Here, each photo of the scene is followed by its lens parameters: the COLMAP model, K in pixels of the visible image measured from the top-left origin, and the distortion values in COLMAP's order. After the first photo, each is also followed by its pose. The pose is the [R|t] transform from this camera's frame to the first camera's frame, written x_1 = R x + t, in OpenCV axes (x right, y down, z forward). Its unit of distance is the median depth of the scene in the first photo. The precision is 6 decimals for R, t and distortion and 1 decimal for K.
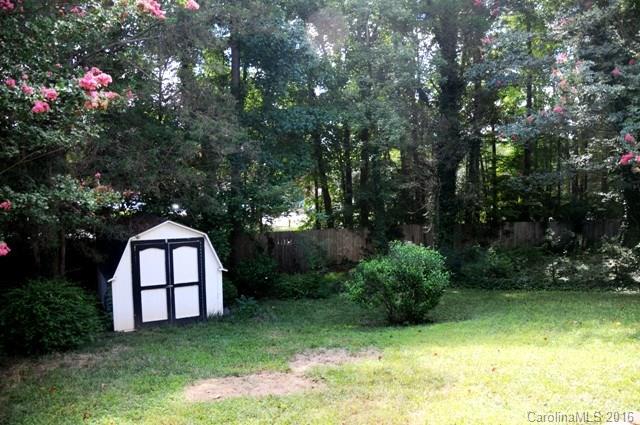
lens RADIAL K [[500.1, 0, 323.7], [0, 500.1, 216.5], [0, 0, 1]] dist [-0.160503, 0.128804]
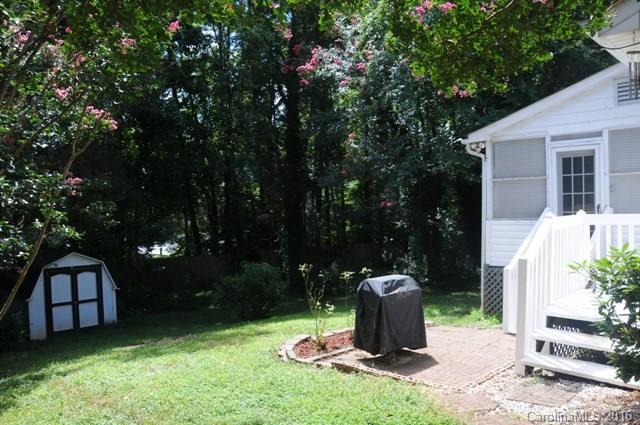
lens RADIAL K [[500.1, 0, 323.7], [0, 500.1, 216.5], [0, 0, 1]] dist [-0.160503, 0.128804]
pose [[0.966527, -0.020185, 0.255770, 0.001708], [0.032839, 0.998434, -0.045300, -0.006639], [-0.254455, 0.052183, 0.965676, -0.398707]]
